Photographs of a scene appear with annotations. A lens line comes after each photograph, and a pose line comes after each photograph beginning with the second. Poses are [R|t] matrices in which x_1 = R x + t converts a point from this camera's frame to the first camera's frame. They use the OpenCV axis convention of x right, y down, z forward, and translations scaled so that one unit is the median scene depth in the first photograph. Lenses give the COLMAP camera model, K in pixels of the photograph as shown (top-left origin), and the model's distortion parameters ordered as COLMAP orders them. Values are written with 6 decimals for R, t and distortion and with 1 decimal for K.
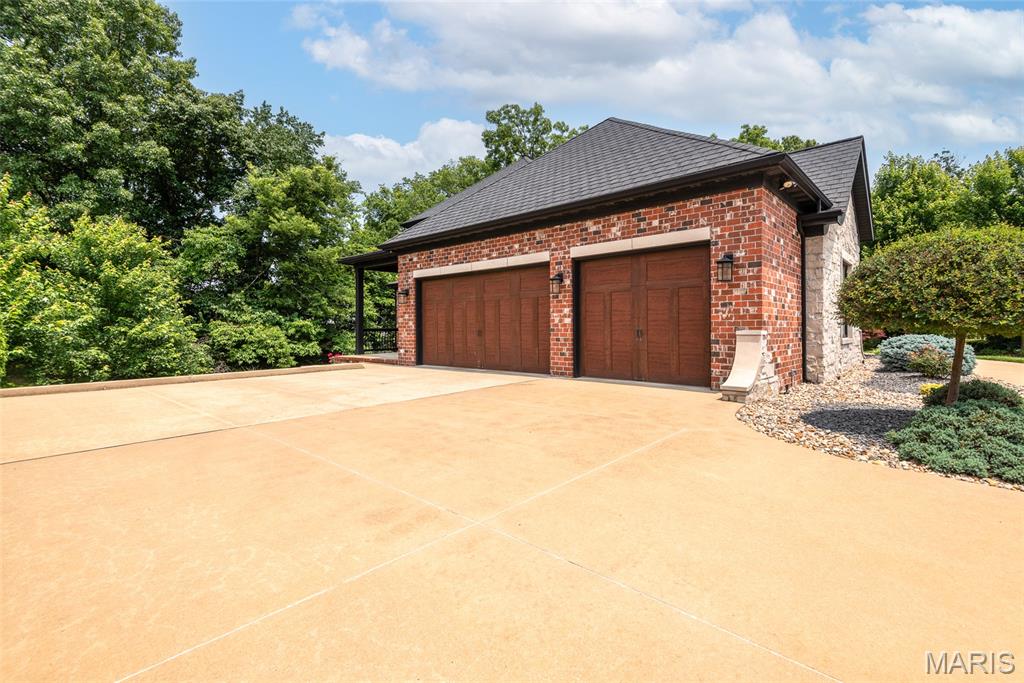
lens RADIAL K [[477.6, 0, 515.3], [0, 477.6, 326.9], [0, 0, 1]] dist [0.001441, -0.000417]
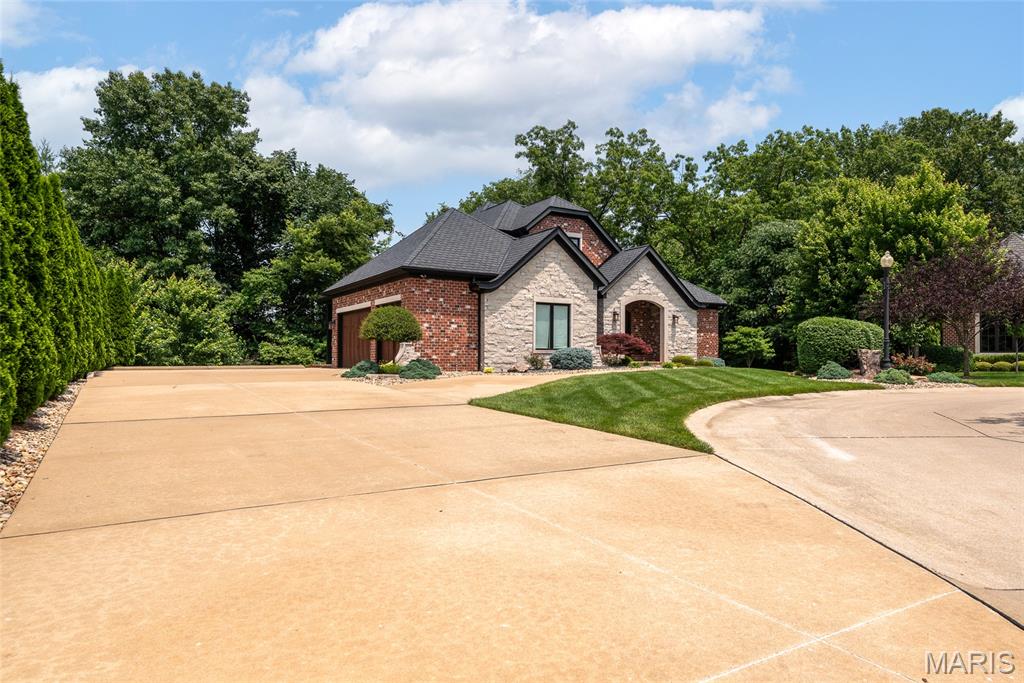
lens RADIAL K [[671.3, 0, 512.0], [0, 671.3, 341.5], [0, 0, 1]] dist [0.042242, -0.000439]
pose [[0.954596, 0.001473, -0.297899, 0.588372], [-0.008571, 0.999710, -0.022521, 0.022371], [0.297779, 0.024052, 0.954332, -0.567396]]
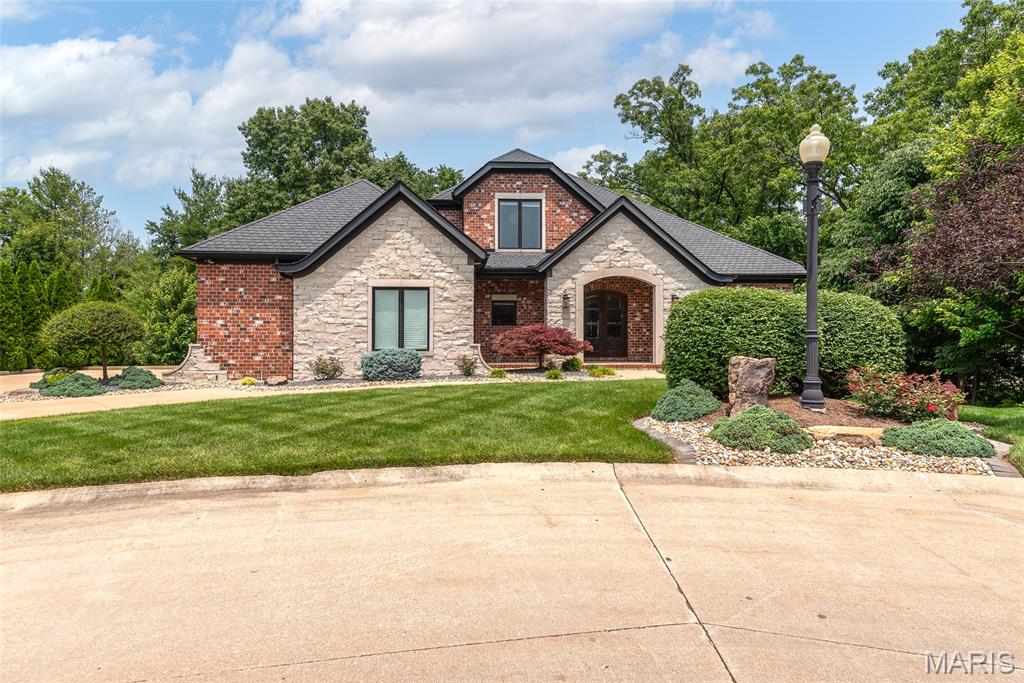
lens RADIAL K [[585.6, 0, 512.0], [0, 585.6, 341.5], [0, 0, 1]] dist [0.050097, 0.000359]
pose [[0.707628, 0.000192, -0.706585, 0.948922], [0.000209, 1.000000, 0.000482, -0.002781], [0.706585, -0.000489, 0.707628, 0.157617]]
